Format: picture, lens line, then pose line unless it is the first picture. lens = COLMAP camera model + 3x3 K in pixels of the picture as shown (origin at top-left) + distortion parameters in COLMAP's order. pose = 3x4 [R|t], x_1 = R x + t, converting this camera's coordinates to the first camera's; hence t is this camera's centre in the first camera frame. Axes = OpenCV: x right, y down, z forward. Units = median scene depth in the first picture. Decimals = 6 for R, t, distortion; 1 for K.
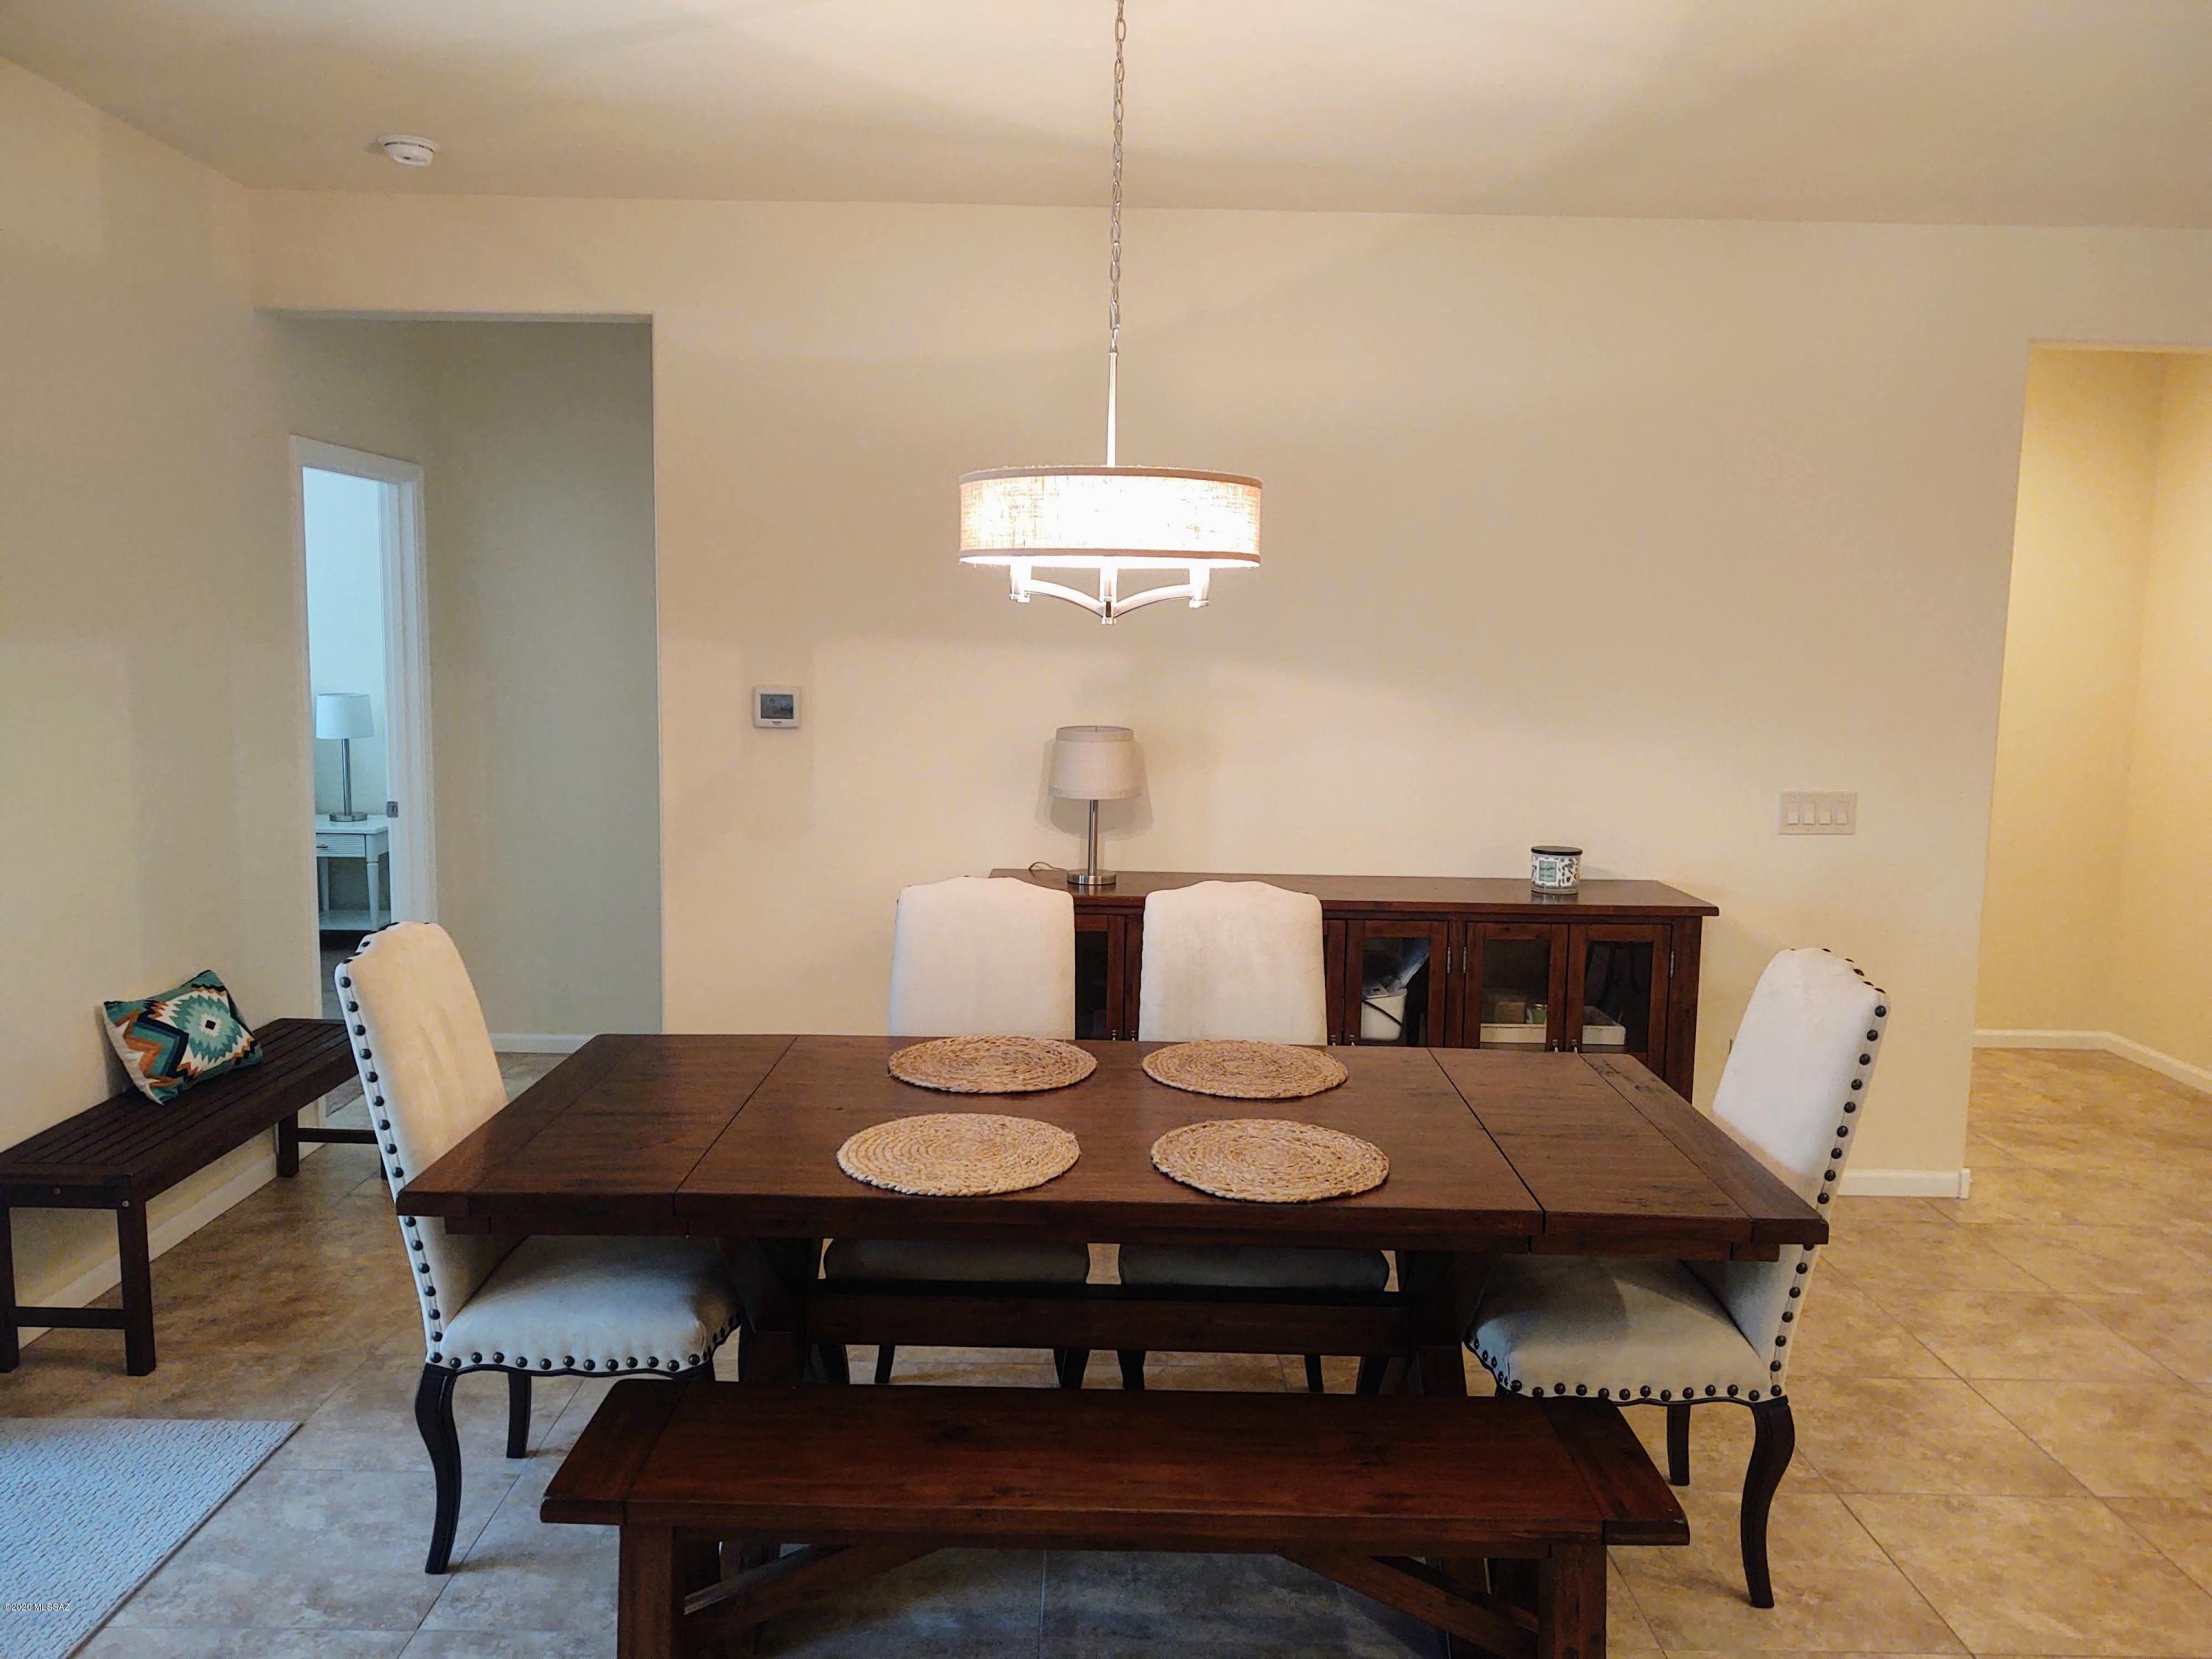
lens RADIAL K [[1681.6, 0, 1097.8], [0, 1681.6, 824.5], [0, 0, 1]] dist [0.014922, -0.008261]
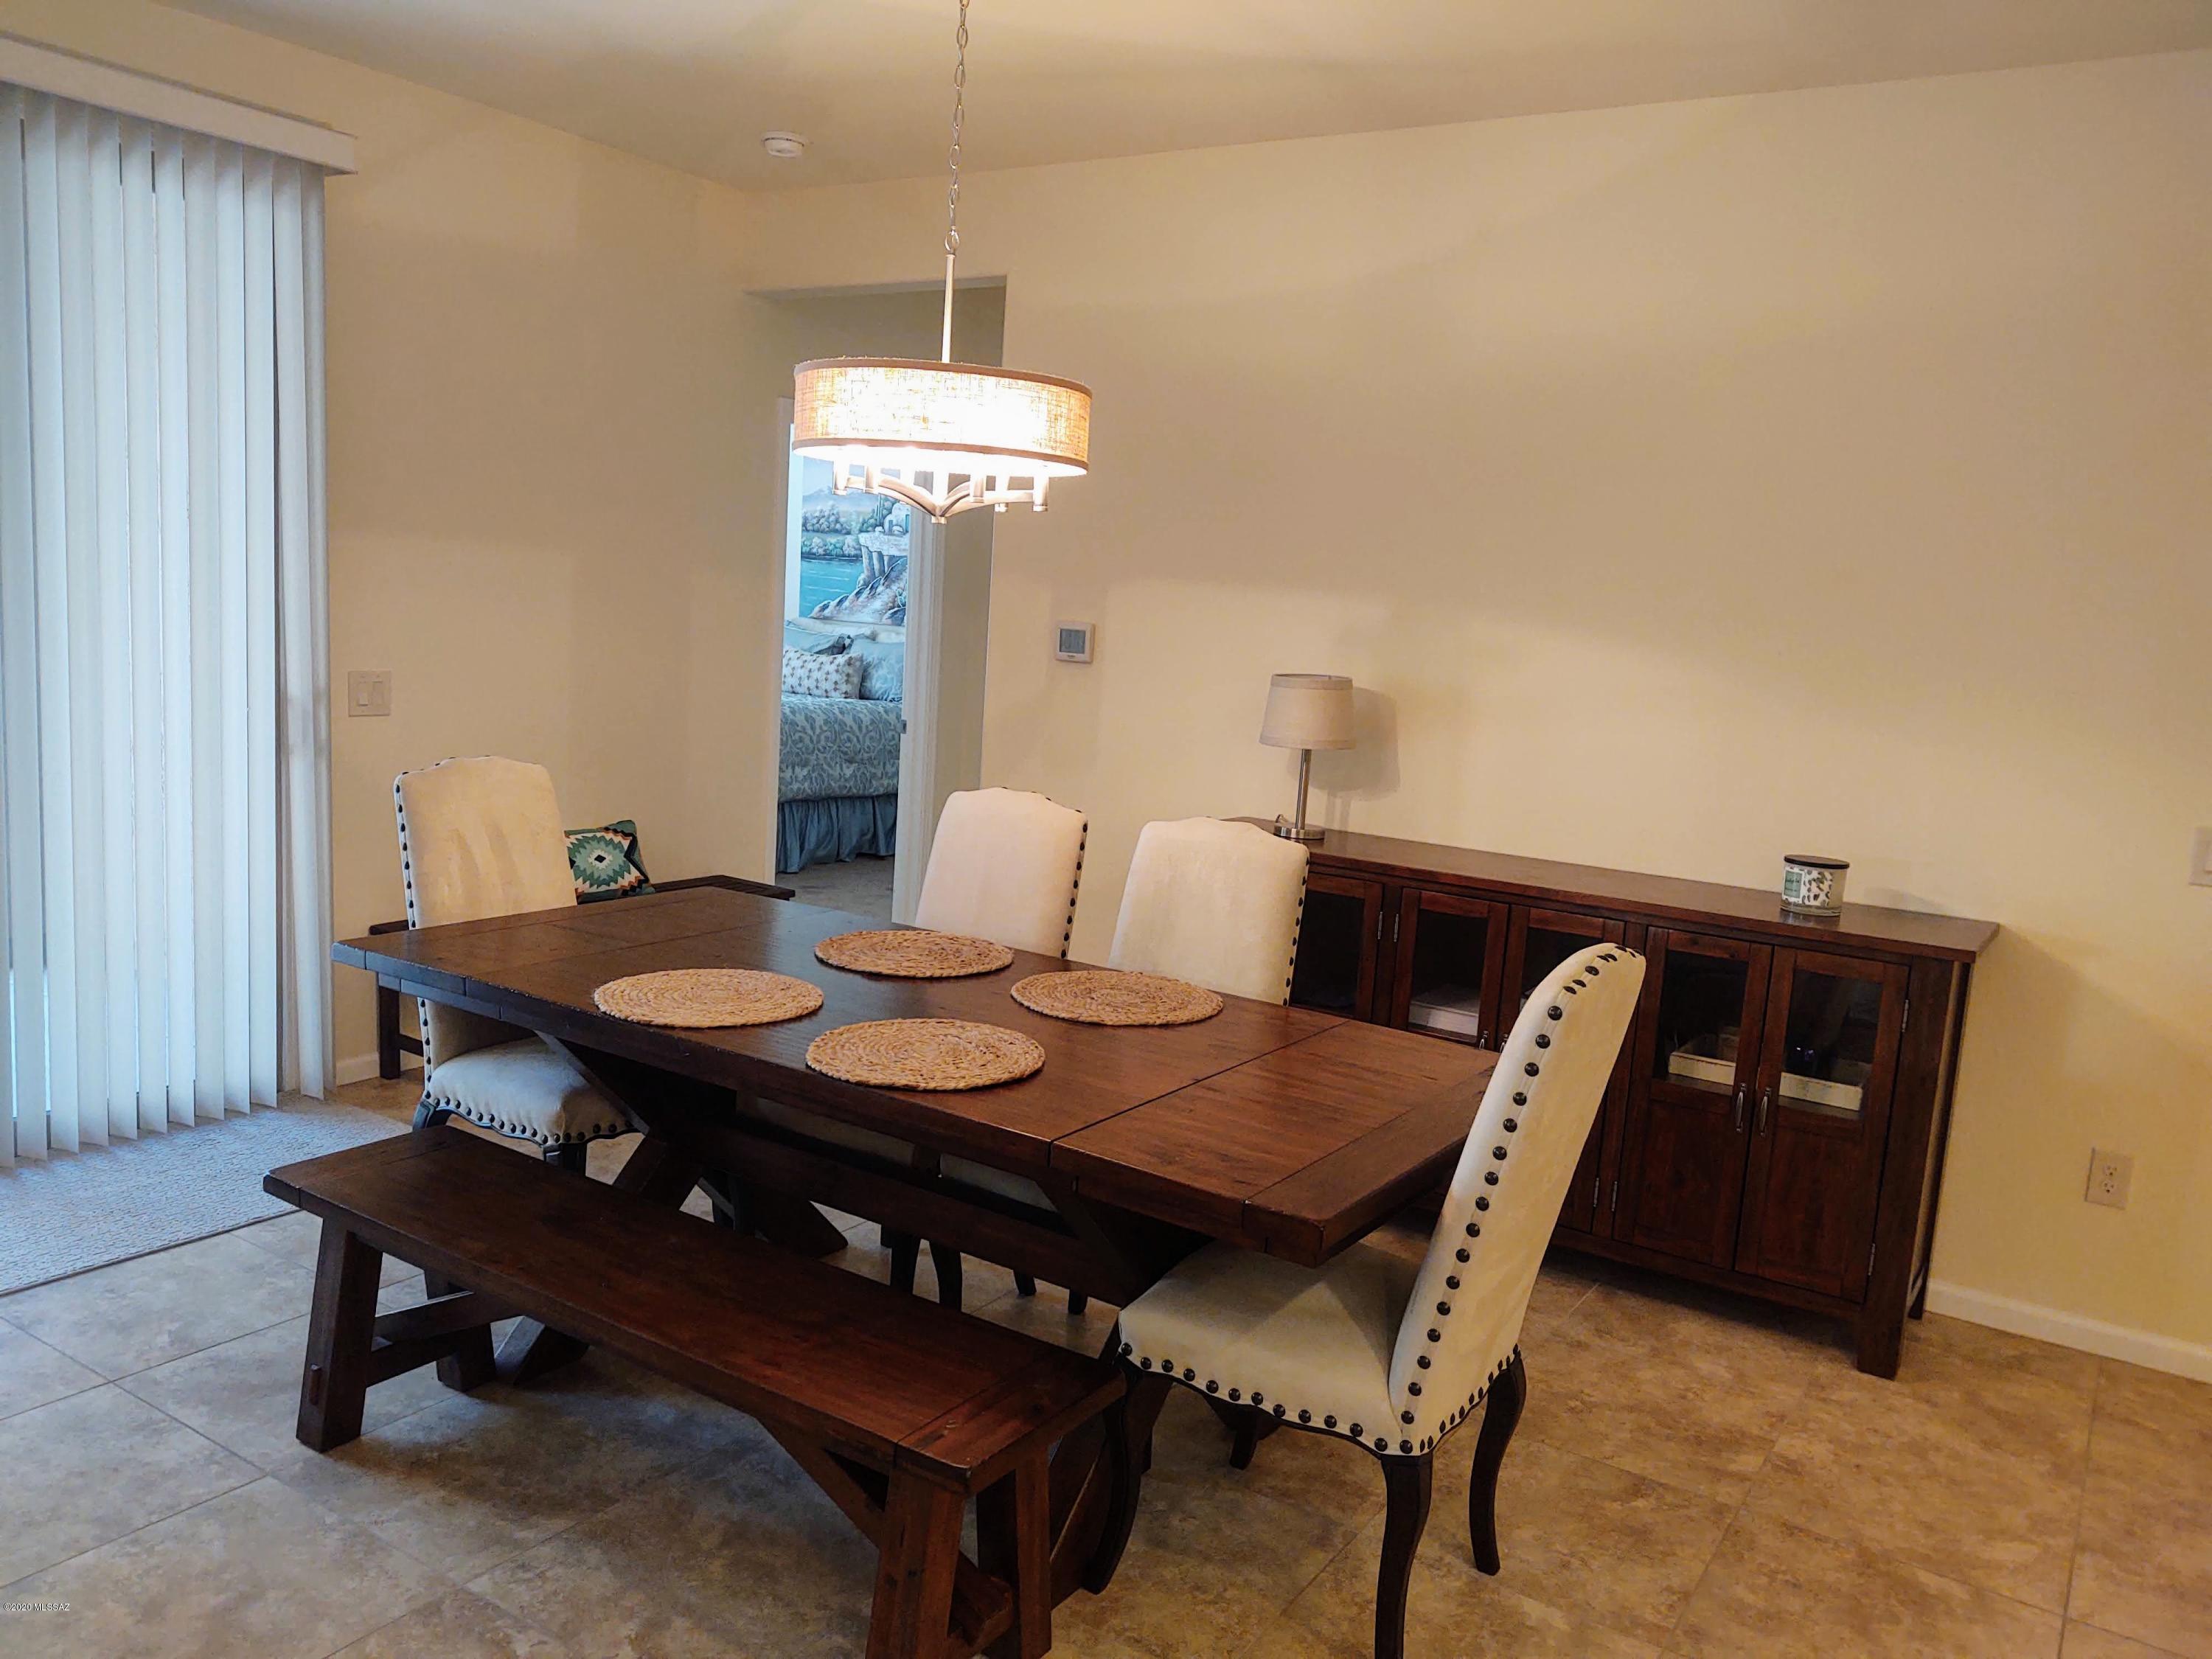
lens RADIAL K [[1681.6, 0, 1099.0], [0, 1681.6, 838.1], [0, 0, 1]] dist [0.014922, -0.008261]
pose [[0.833910, 0.114451, -0.539902, 0.473206], [-0.113852, 0.992894, 0.034627, 0.017215], [0.540029, 0.032593, 0.841015, 0.141816]]
